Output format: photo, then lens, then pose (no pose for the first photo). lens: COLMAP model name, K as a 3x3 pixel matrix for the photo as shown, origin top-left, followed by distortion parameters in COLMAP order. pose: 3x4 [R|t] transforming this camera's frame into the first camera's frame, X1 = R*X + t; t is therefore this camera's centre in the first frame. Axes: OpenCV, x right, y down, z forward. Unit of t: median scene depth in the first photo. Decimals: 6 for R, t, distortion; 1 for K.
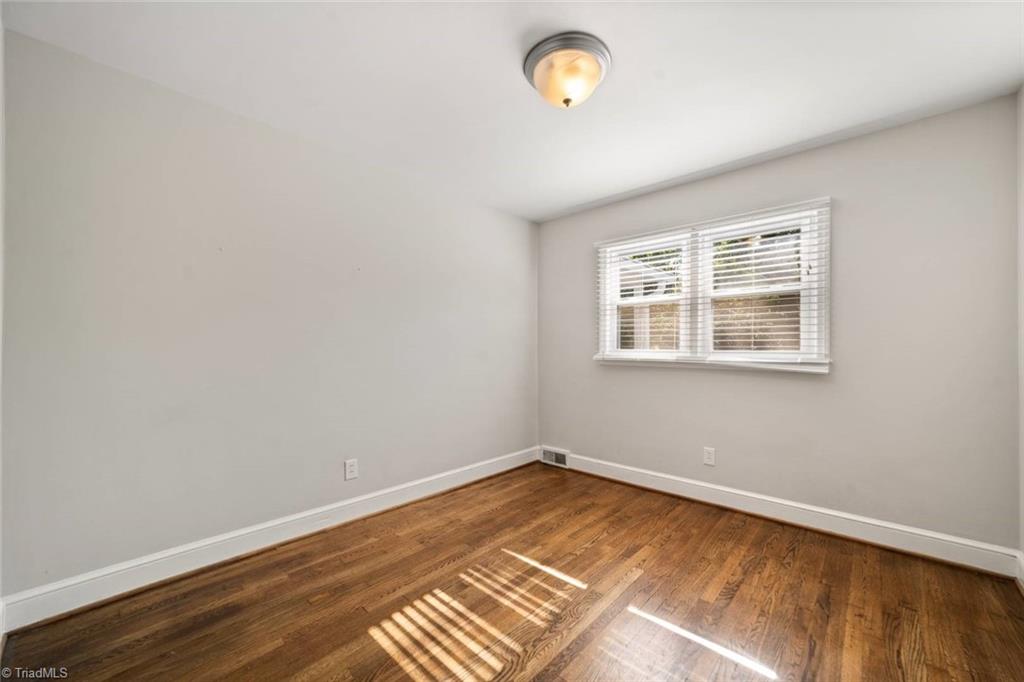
lens RADIAL K [[394.9, 0, 518.0], [0, 394.9, 341.8], [0, 0, 1]] dist [-0.010543, 0.000378]
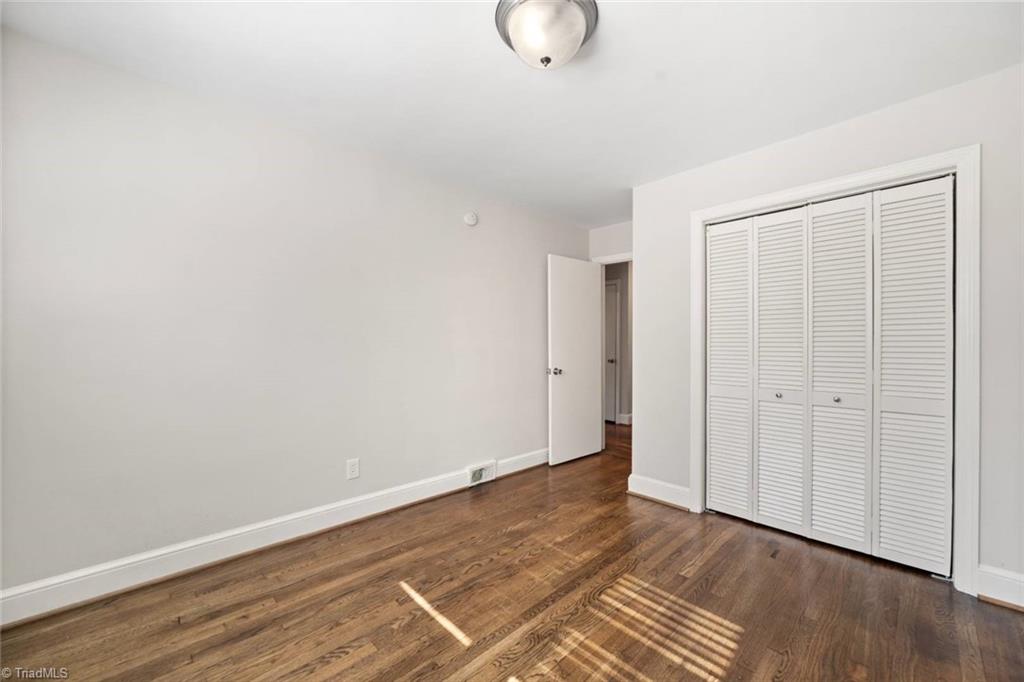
lens RADIAL K [[388.8, 0, 517.7], [0, 388.8, 341.1], [0, 0, 1]] dist [-0.012474, 0.000231]
pose [[-0.997553, -0.005418, 0.069701, 0.112784], [-0.006418, 0.999880, -0.014132, 0.011482], [-0.069616, -0.014545, -0.997468, 1.762139]]
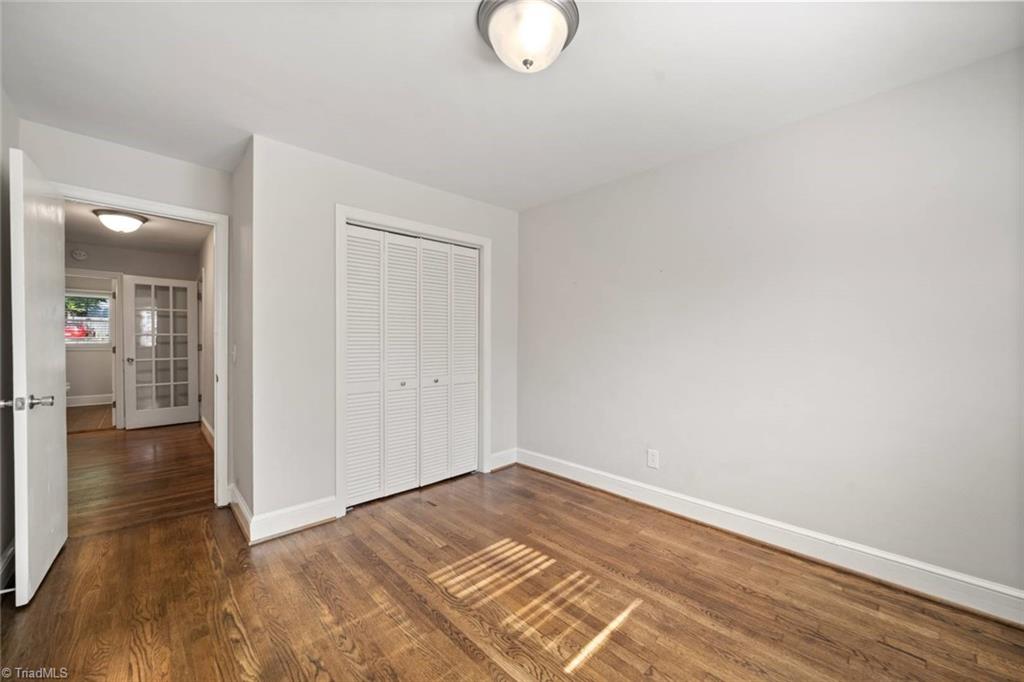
lens RADIAL K [[394.9, 0, 518.0], [0, 394.9, 341.8], [0, 0, 1]] dist [-0.010543, 0.000378]
pose [[-0.071519, -0.002784, -0.997435, 0.934890], [0.012587, 0.999914, -0.003694, 0.008462], [0.997360, -0.012819, -0.071478, 0.995384]]
